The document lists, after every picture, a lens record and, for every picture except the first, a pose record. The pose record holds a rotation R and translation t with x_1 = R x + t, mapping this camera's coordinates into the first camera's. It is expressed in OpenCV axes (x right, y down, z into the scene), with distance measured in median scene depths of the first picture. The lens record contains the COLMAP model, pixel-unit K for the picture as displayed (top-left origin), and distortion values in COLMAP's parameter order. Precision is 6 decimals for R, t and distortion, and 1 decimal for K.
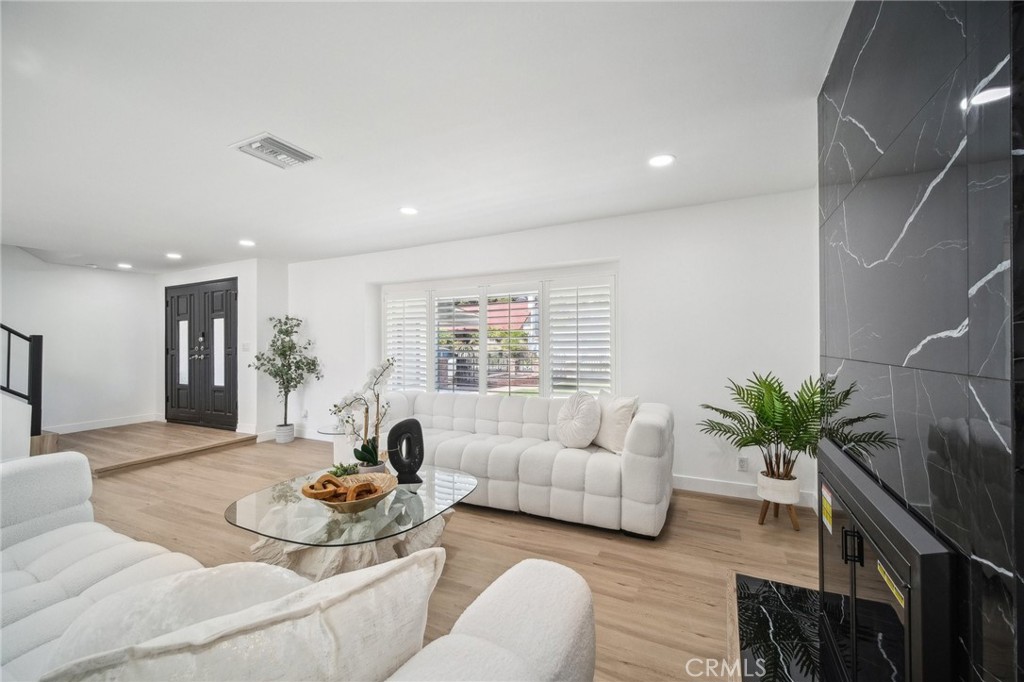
lens RADIAL K [[415.5, 0, 523.8], [0, 415.5, 340.7], [0, 0, 1]] dist [-0.000909, -0.000383]
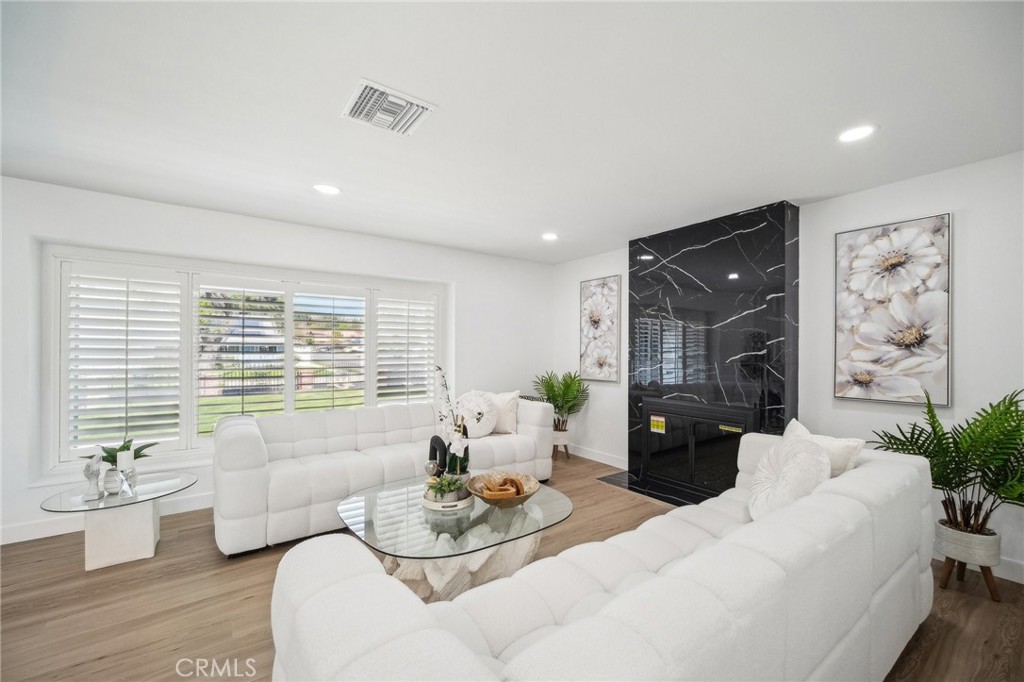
lens RADIAL K [[413.8, 0, 514.7], [0, 413.8, 352.4], [0, 0, 1]] dist [-0.012946, -0.000102]
pose [[0.472328, 0.011708, 0.881345, -0.513124], [-0.015665, 0.999865, -0.004887, 0.004620], [-0.881284, -0.011498, 0.472448, 0.180626]]
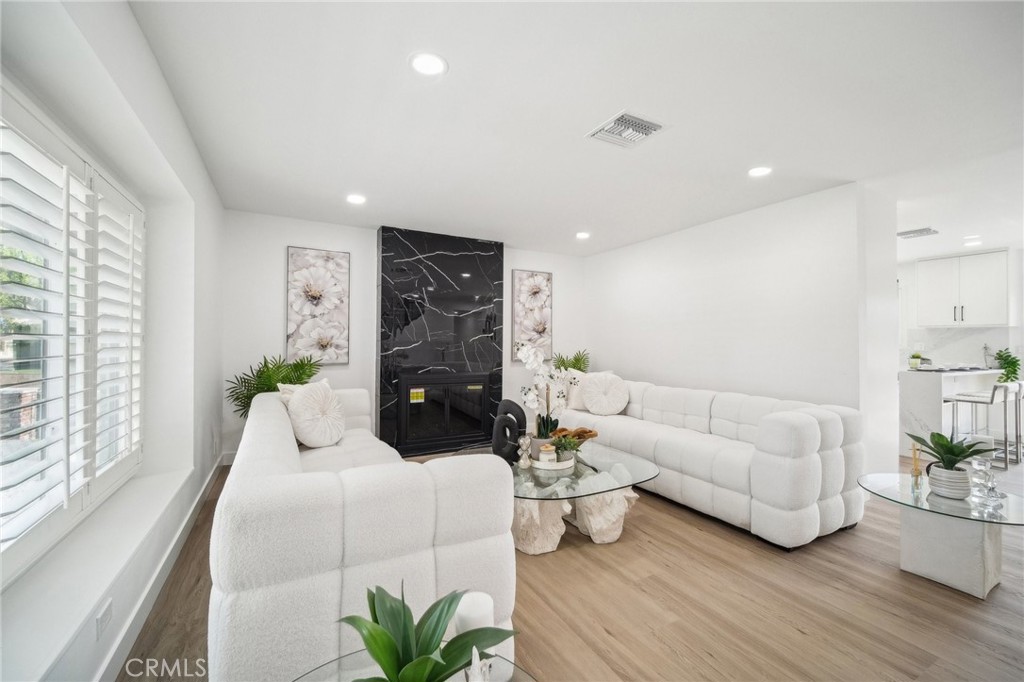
lens RADIAL K [[422.8, 0, 513.1], [0, 422.8, 337.9], [0, 0, 1]] dist [0.001296, -0.000416]
pose [[-0.813133, 0.013158, 0.581929, -0.419057], [-0.002863, 0.999642, -0.026603, 0.027381], [-0.582070, -0.023298, -0.812805, 0.856205]]
